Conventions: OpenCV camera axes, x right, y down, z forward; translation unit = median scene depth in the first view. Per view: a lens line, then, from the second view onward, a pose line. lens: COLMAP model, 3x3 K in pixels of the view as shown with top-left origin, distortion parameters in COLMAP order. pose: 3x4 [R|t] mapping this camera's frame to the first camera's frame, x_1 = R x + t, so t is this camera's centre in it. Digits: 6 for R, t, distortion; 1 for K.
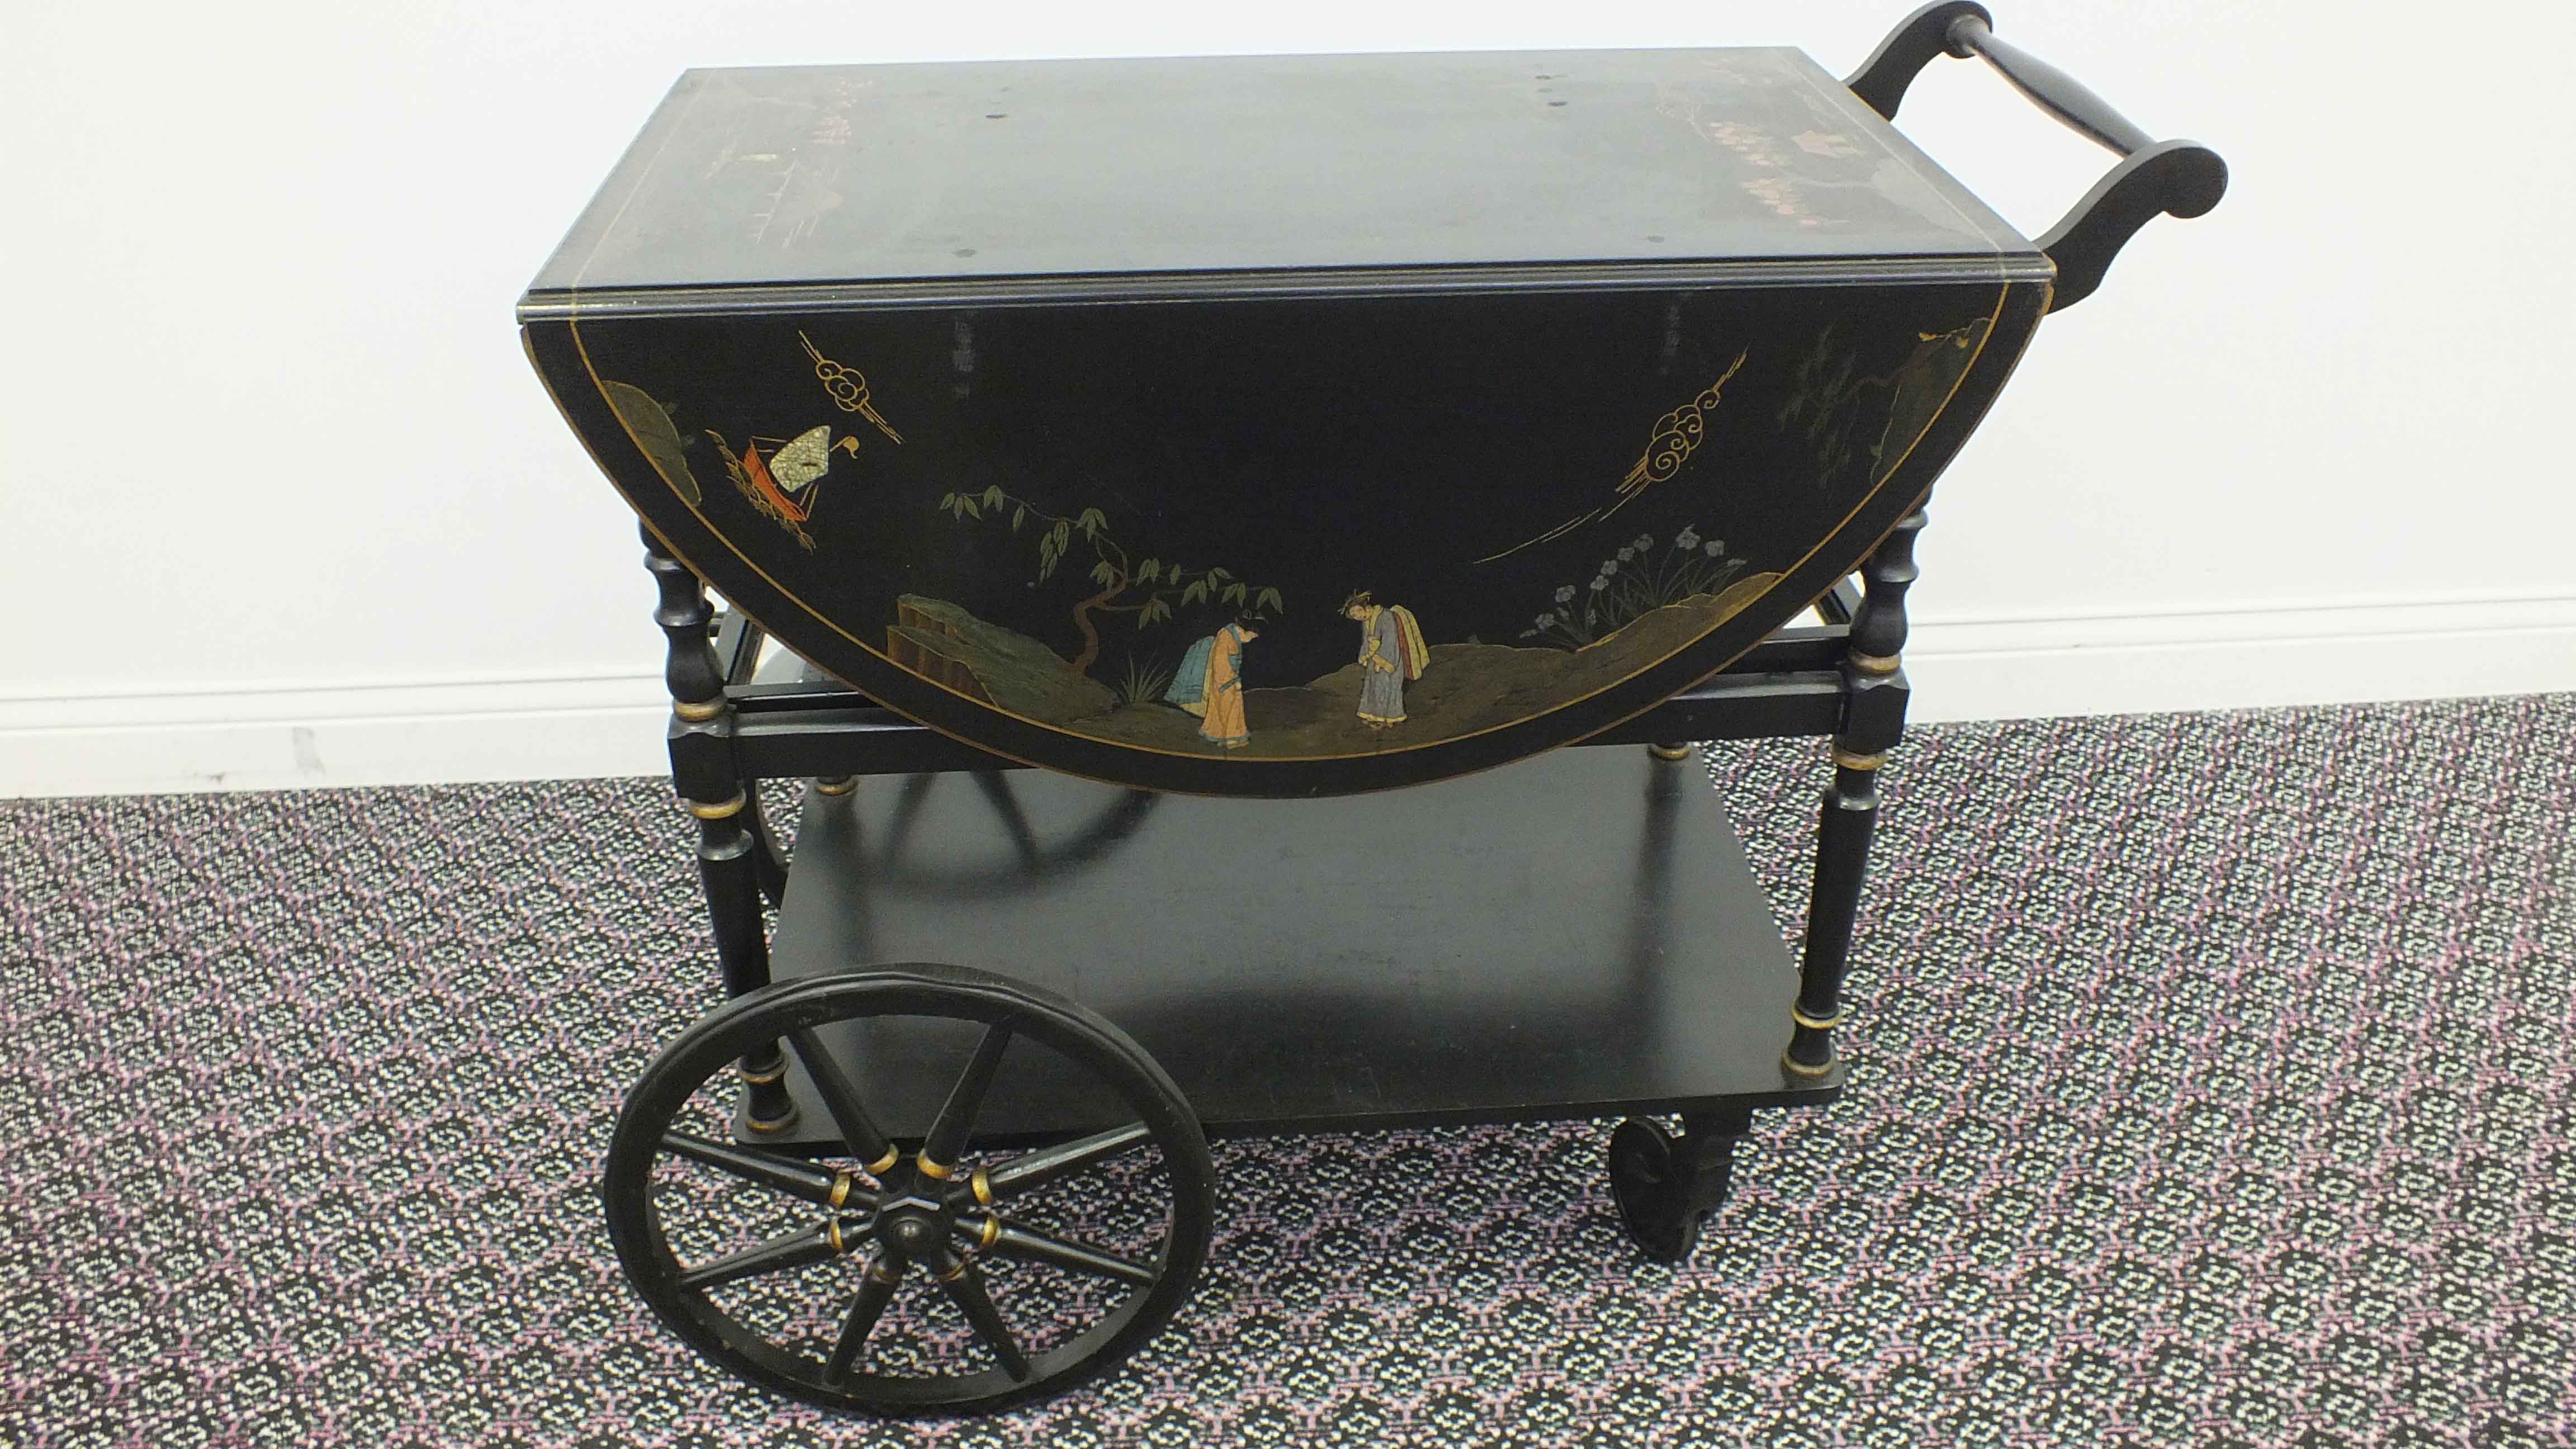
lens RADIAL K [[2133.9, 0, 1284.4], [0, 2133.9, 728.9], [0, 0, 1]] dist [-0.087450, 0.117445]
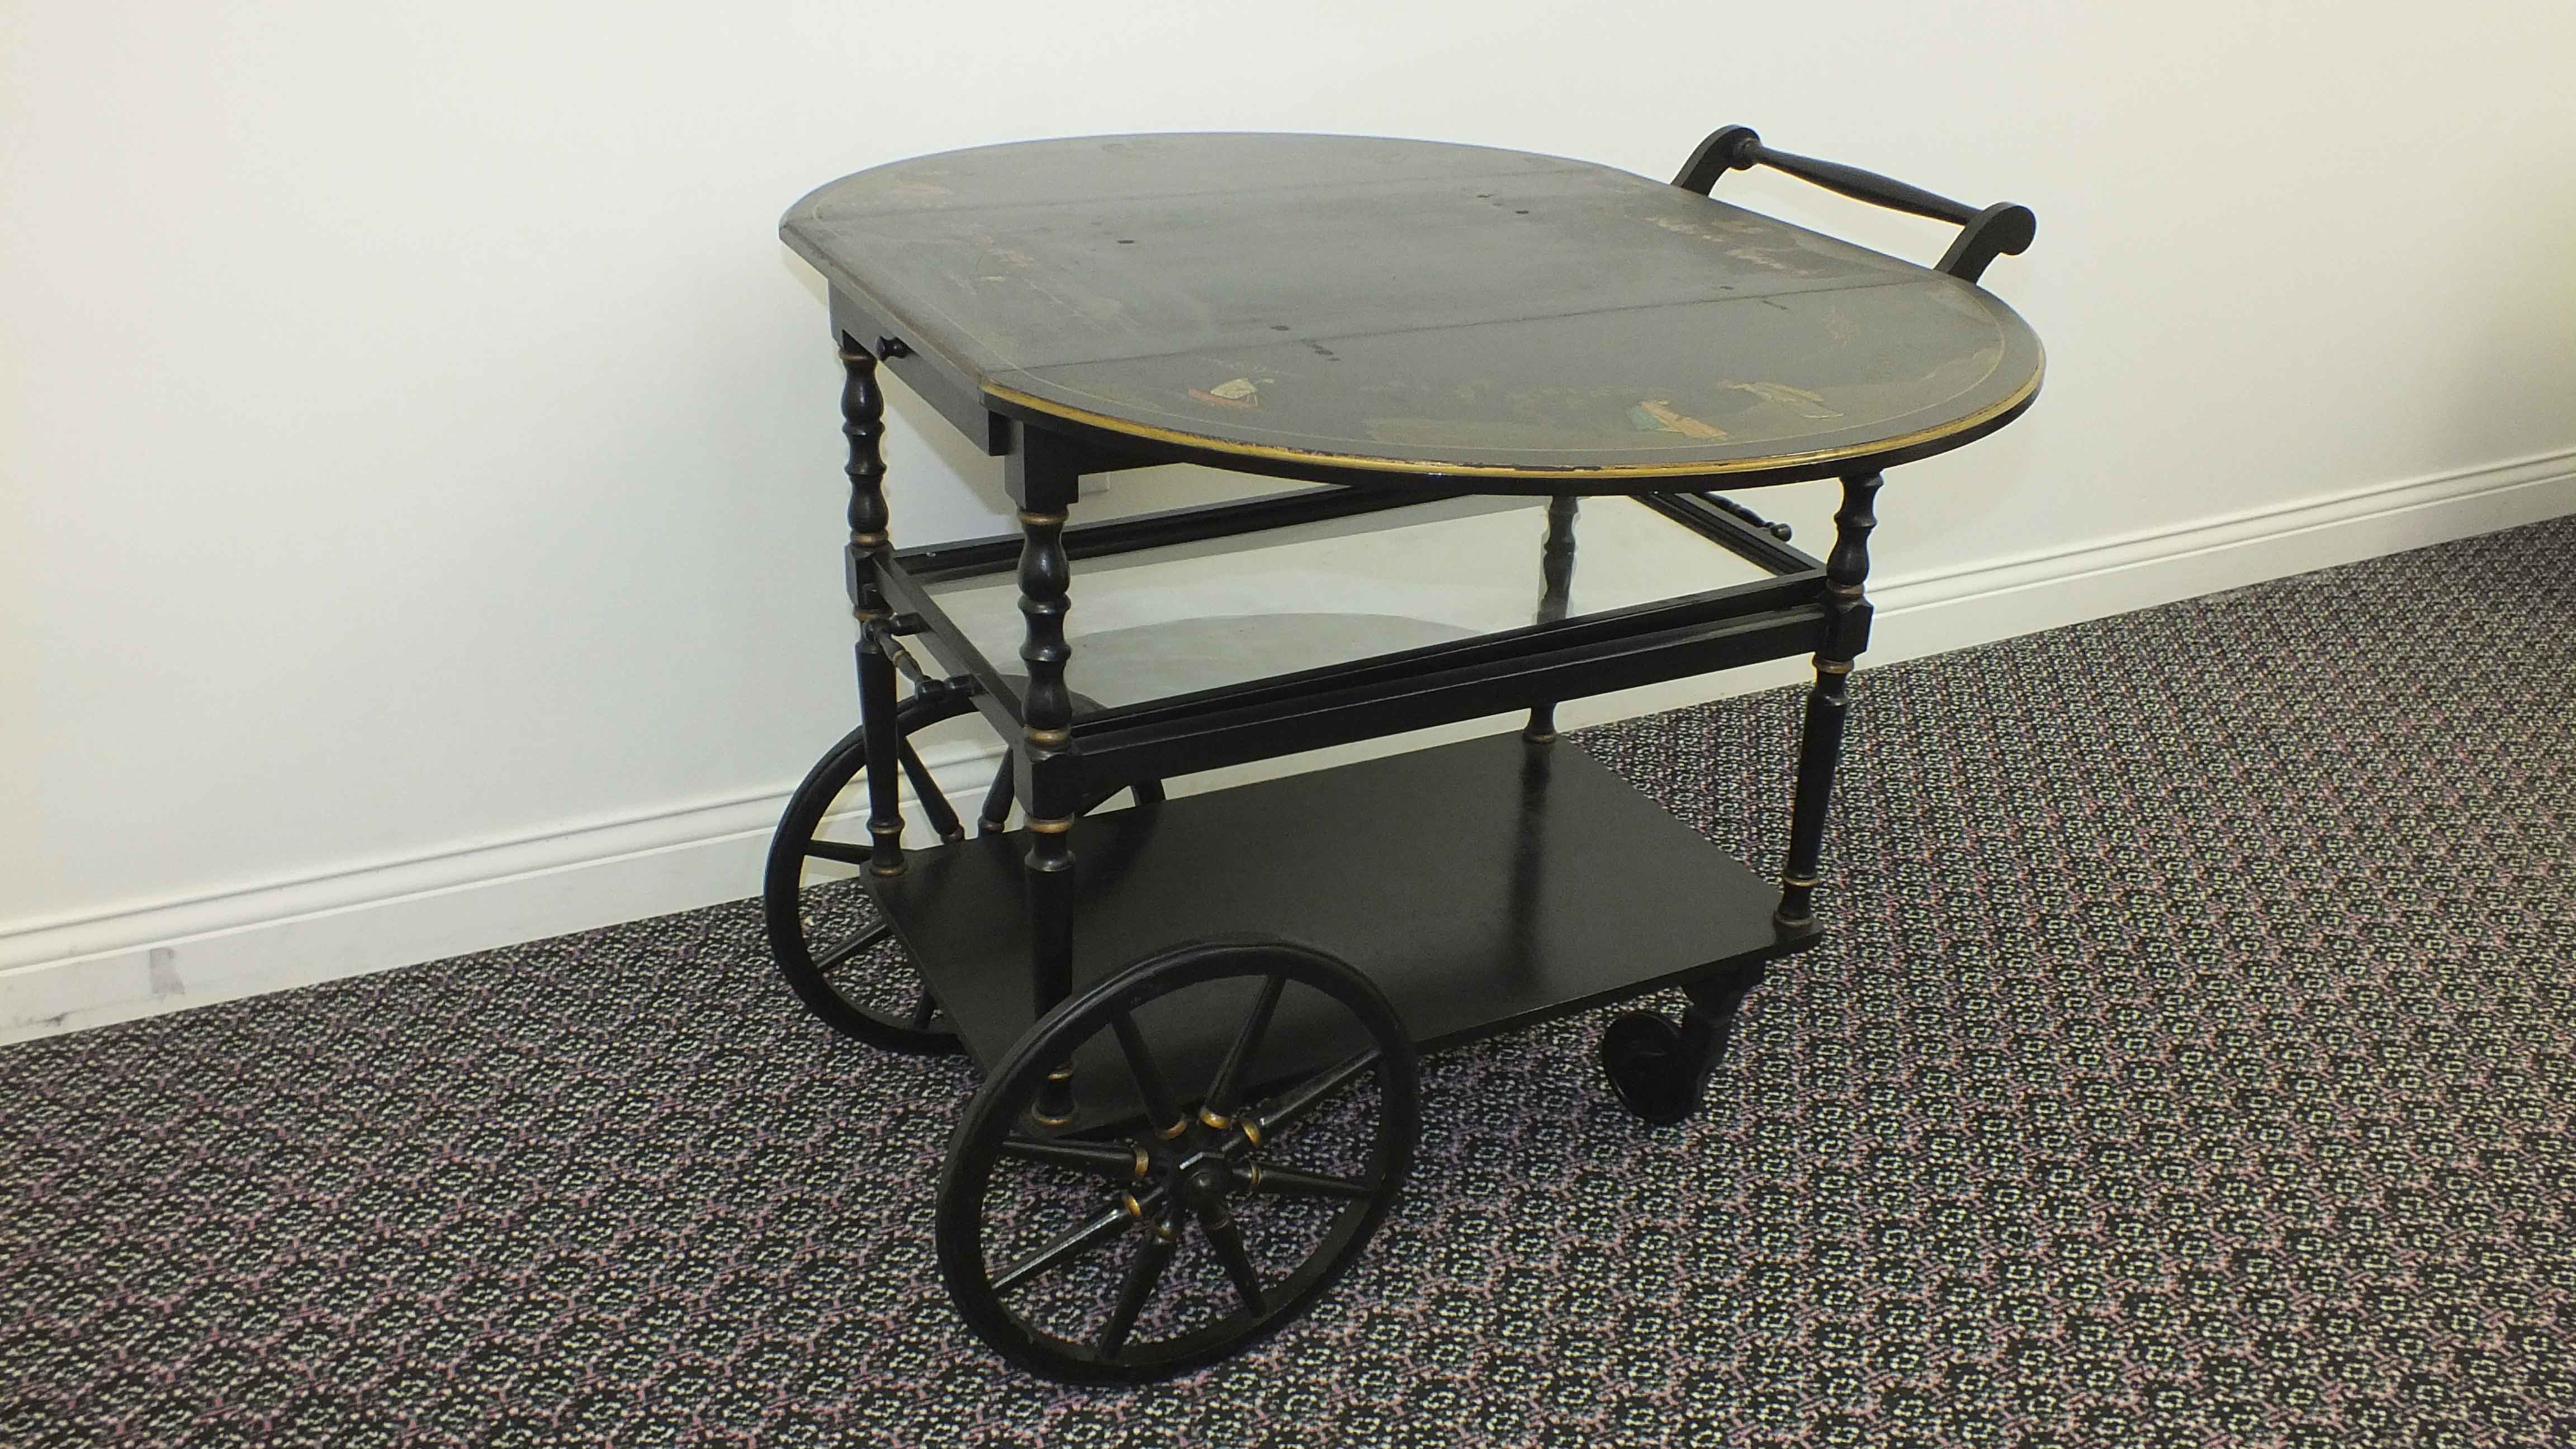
lens RADIAL K [[2165.1, 0, 1324.4], [0, 2165.1, 637.7], [0, 0, 1]] dist [-0.083550, 0.109633]
pose [[0.915291, -0.120271, 0.384419, -0.475759], [0.170504, 0.980346, -0.099250, 0.065903], [-0.364927, 0.156387, 0.917808, -0.133606]]
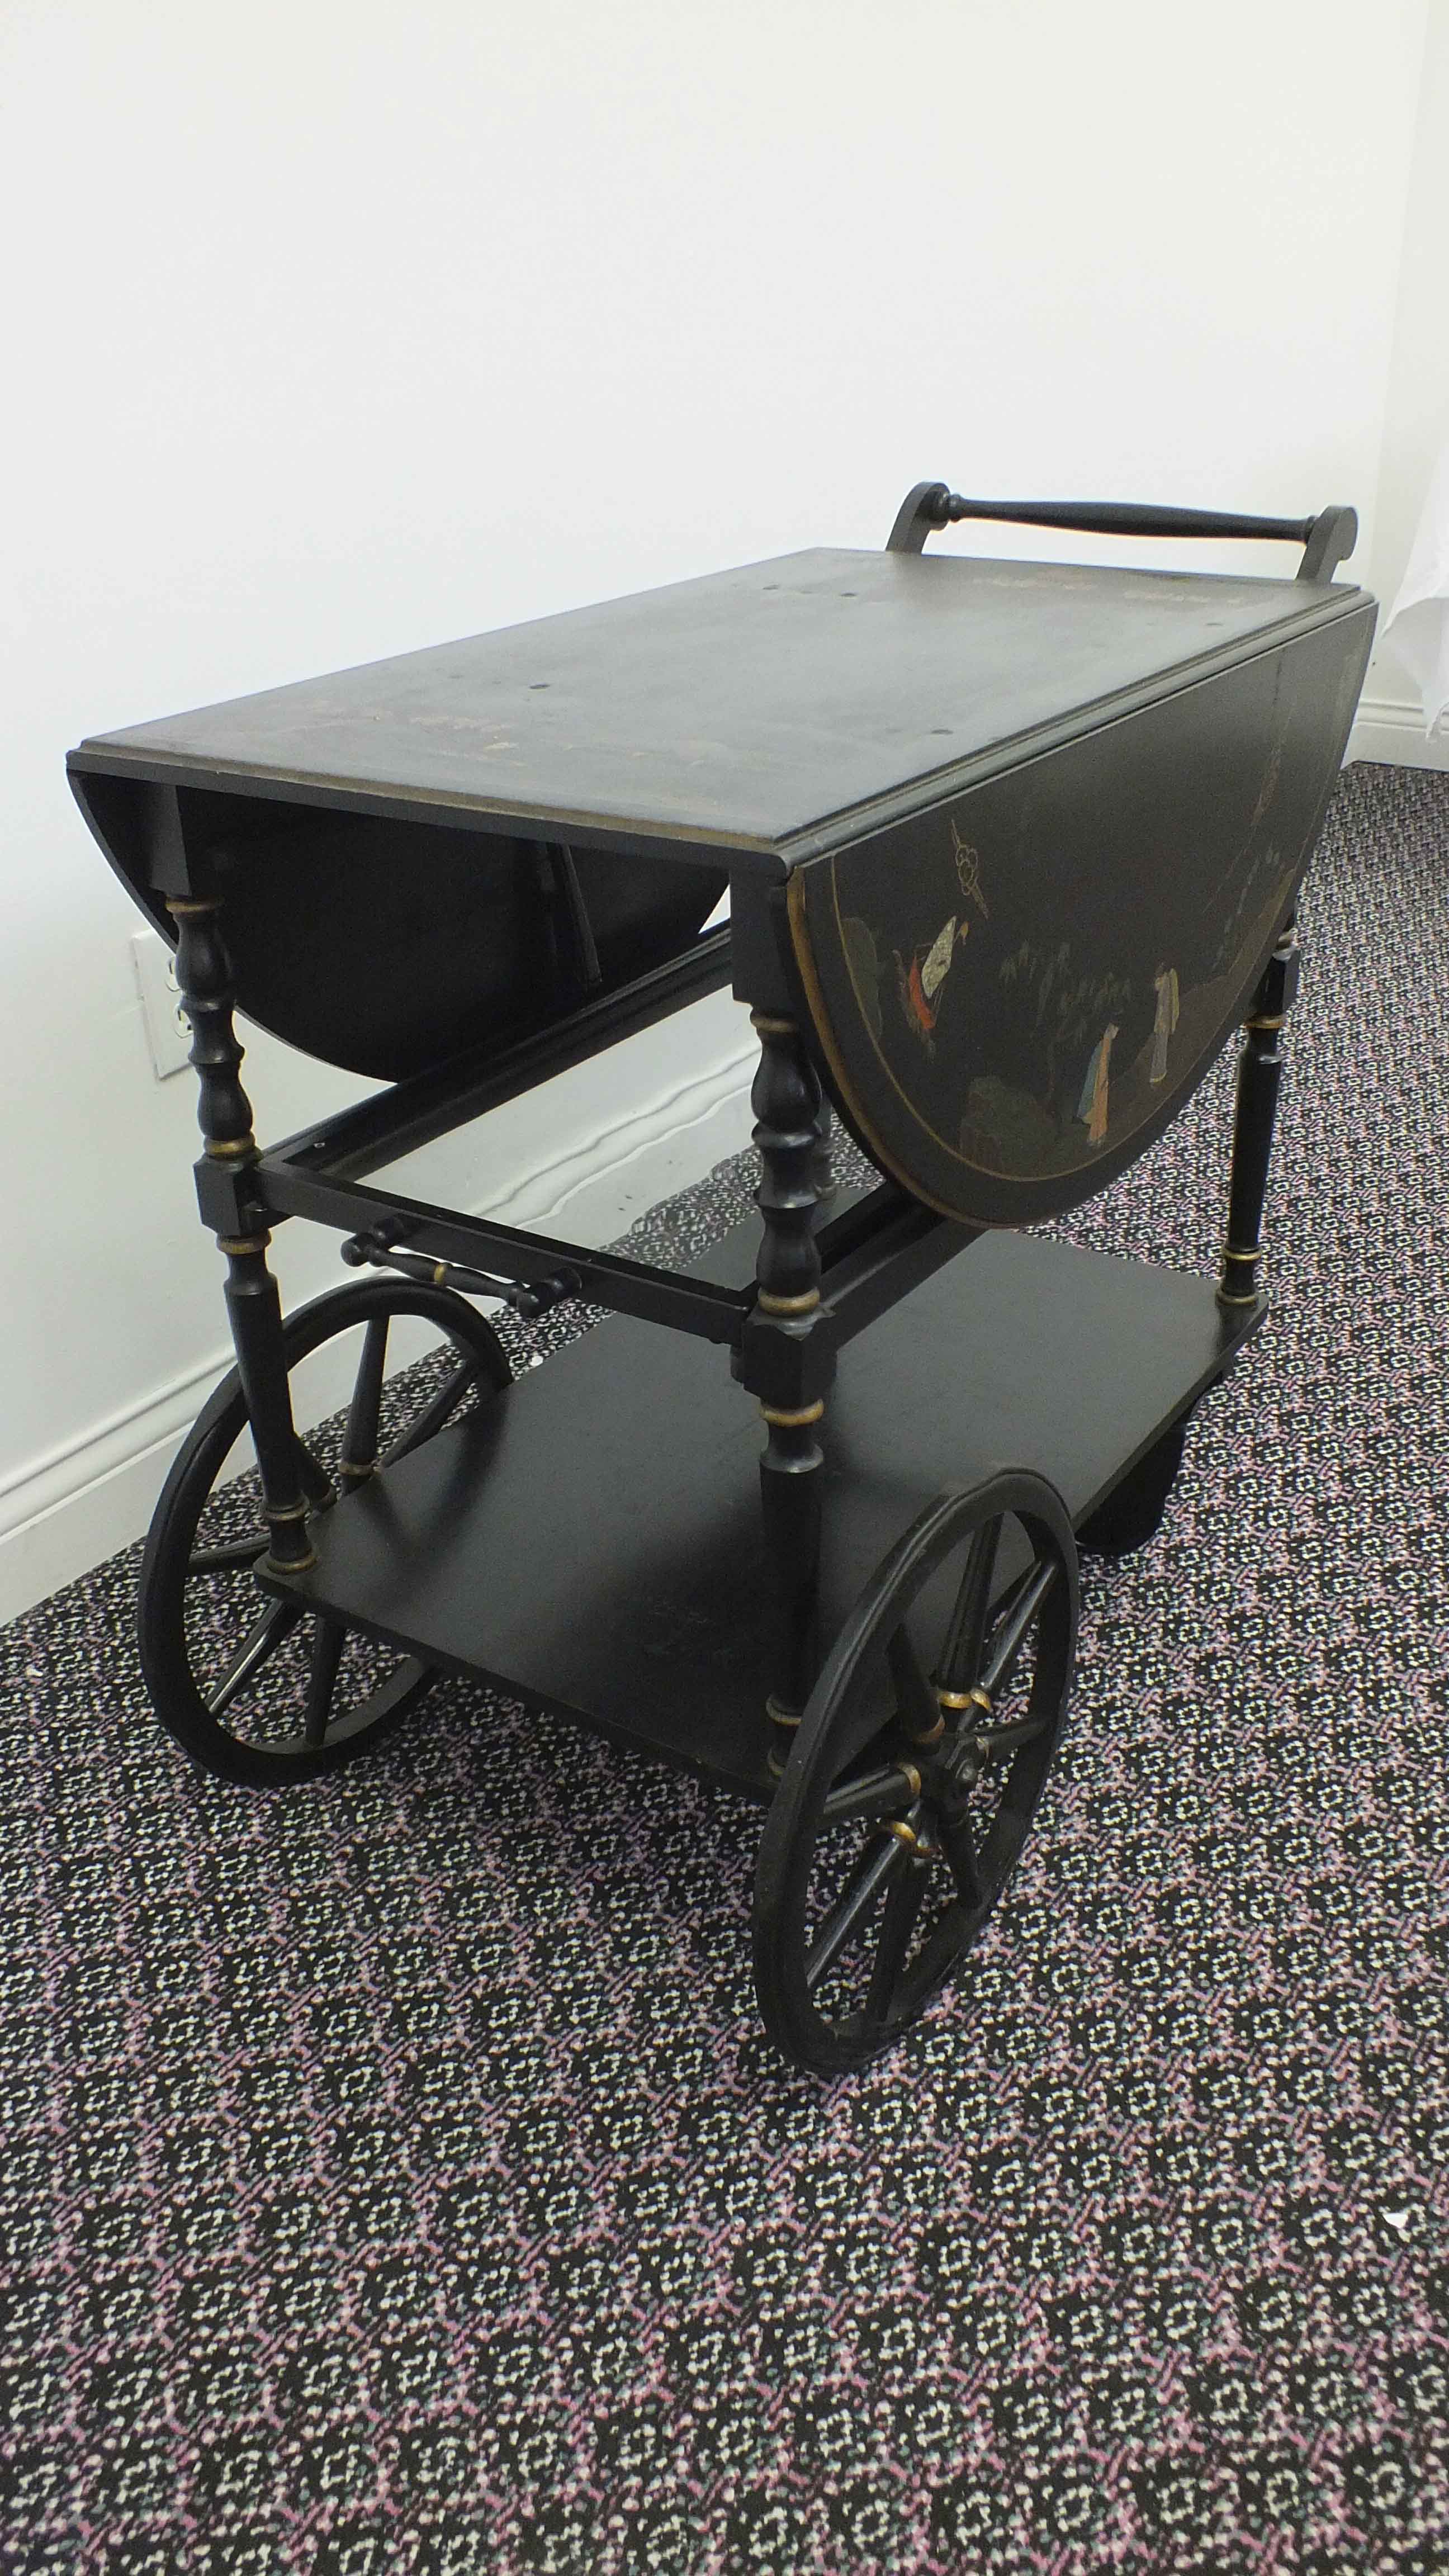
lens RADIAL K [[2147.6, 0, 725.1], [0, 2147.6, 1238.5], [0, 0, 1]] dist [-0.077604, 0.103546]
pose [[0.612339, -0.356042, 0.705886, -0.748109], [0.428515, 0.899795, 0.082122, -0.094812], [-0.664392, 0.252196, 0.703549, 0.294770]]
